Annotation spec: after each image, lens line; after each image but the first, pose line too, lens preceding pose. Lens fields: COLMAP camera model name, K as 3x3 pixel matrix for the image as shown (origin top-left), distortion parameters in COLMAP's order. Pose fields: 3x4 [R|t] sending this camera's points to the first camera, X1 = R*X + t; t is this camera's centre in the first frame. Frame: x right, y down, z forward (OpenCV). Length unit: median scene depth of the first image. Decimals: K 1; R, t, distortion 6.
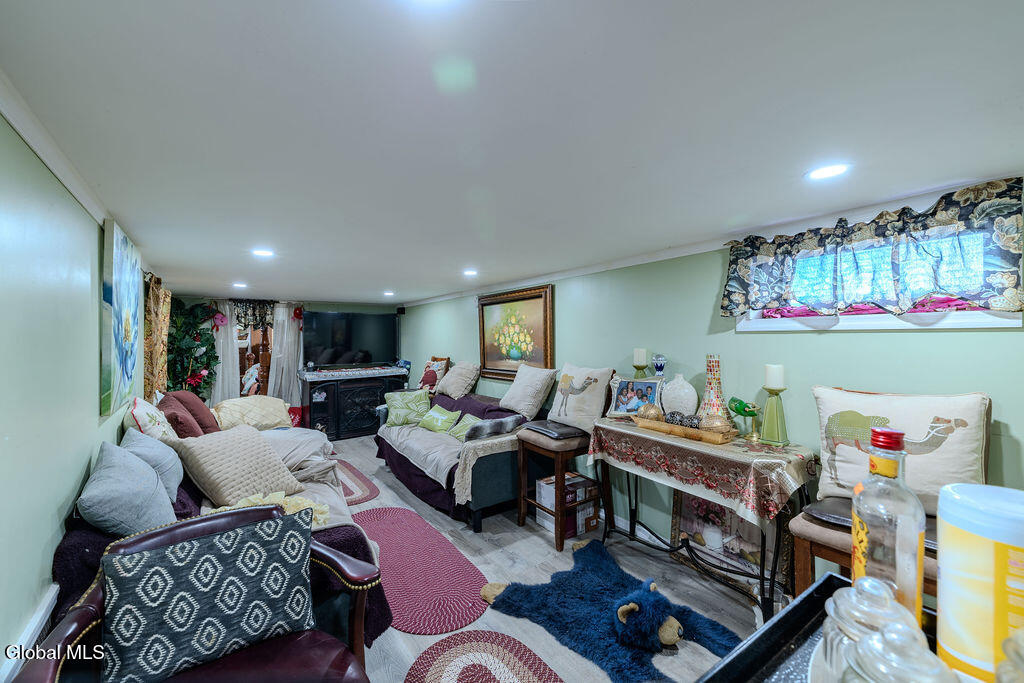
lens RADIAL K [[416.7, 0, 512.2], [0, 416.7, 336.6], [0, 0, 1]] dist [0.061780, -0.021830]
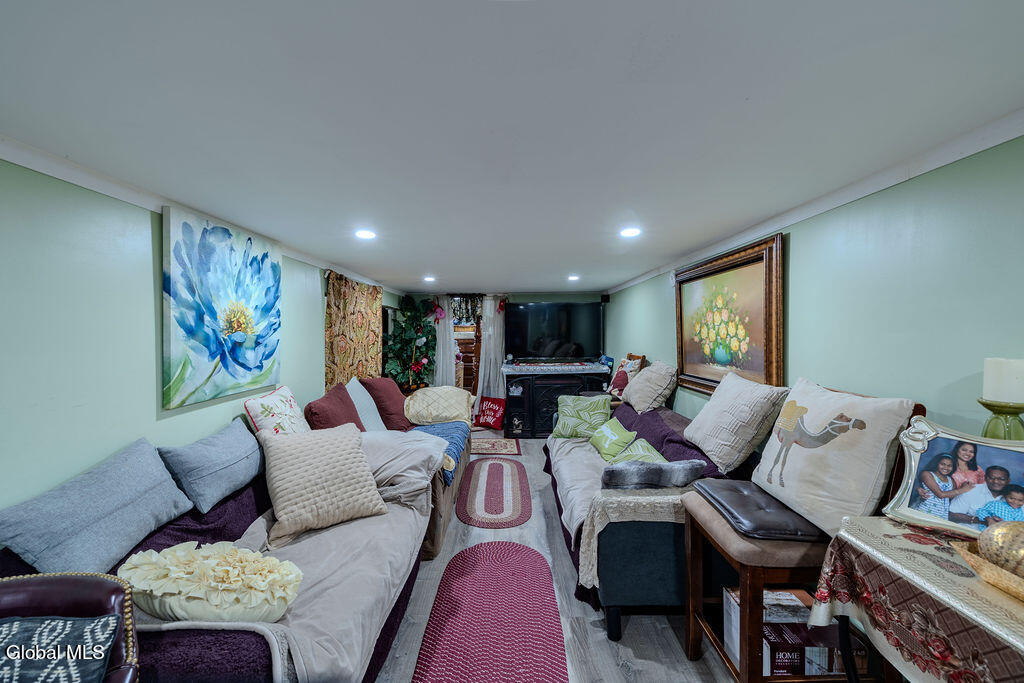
lens RADIAL K [[416.7, 0, 512.2], [0, 416.7, 336.6], [0, 0, 1]] dist [0.061780, -0.021830]
pose [[0.817808, 0.010180, -0.575402, 0.127430], [0.000912, 0.999819, 0.018986, 0.000442], [0.575491, -0.016052, 0.817651, 0.324453]]
